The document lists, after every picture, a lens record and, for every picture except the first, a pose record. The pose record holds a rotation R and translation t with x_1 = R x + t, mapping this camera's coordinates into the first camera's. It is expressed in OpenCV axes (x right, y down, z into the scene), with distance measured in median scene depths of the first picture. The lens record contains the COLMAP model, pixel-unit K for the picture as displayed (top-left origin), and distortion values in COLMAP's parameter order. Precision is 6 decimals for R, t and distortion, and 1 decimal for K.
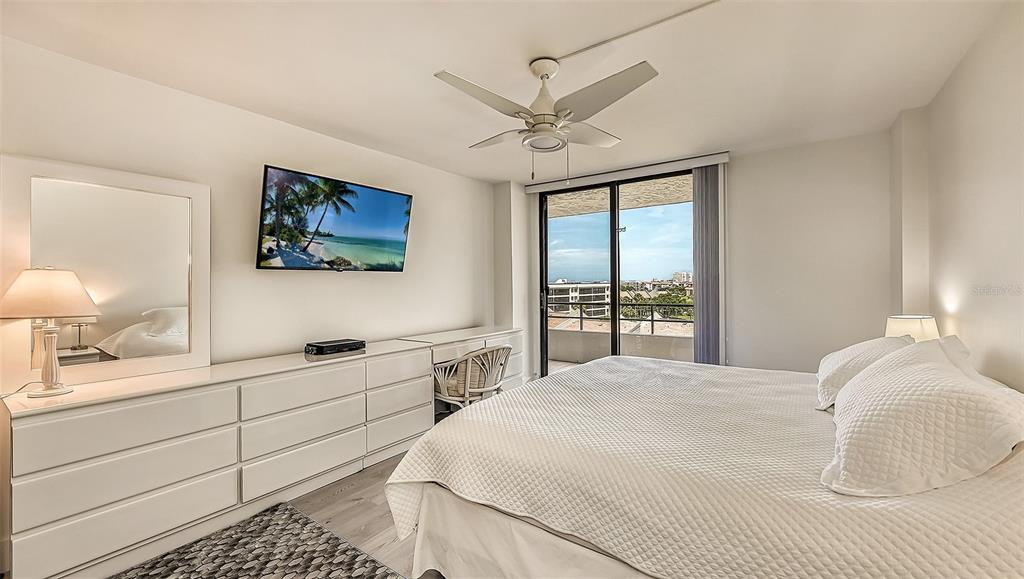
lens RADIAL K [[418.5, 0, 513.5], [0, 418.5, 281.0], [0, 0, 1]] dist [-0.003847, -0.000344]
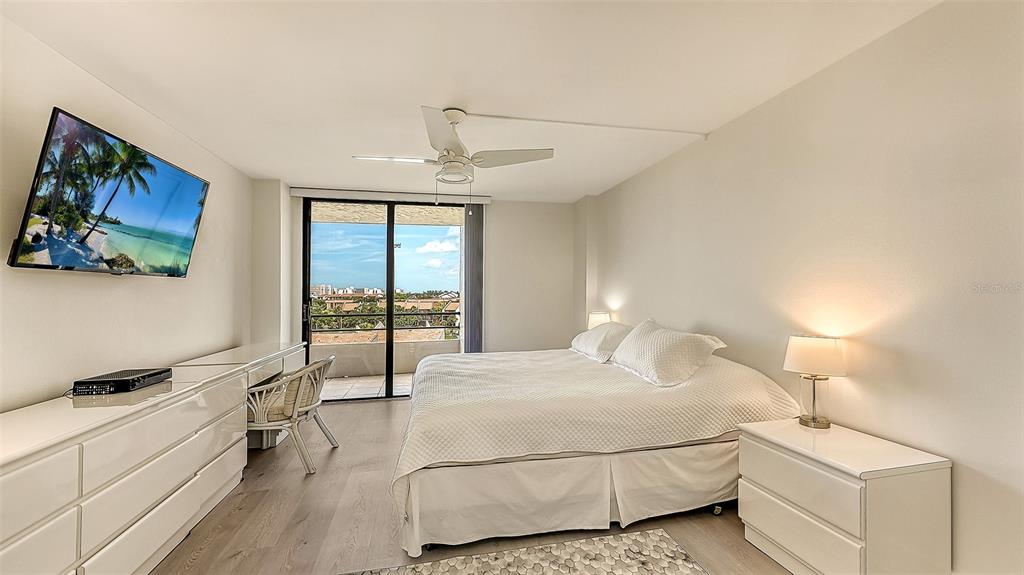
lens RADIAL K [[428.6, 0, 514.0], [0, 428.6, 292.1], [0, 0, 1]] dist [-0.003412, -0.001063]
pose [[0.666591, 0.008969, 0.745370, -0.541187], [-0.004794, 0.999959, -0.007746, 0.009494], [-0.745408, 0.001590, 0.666606, 0.029385]]
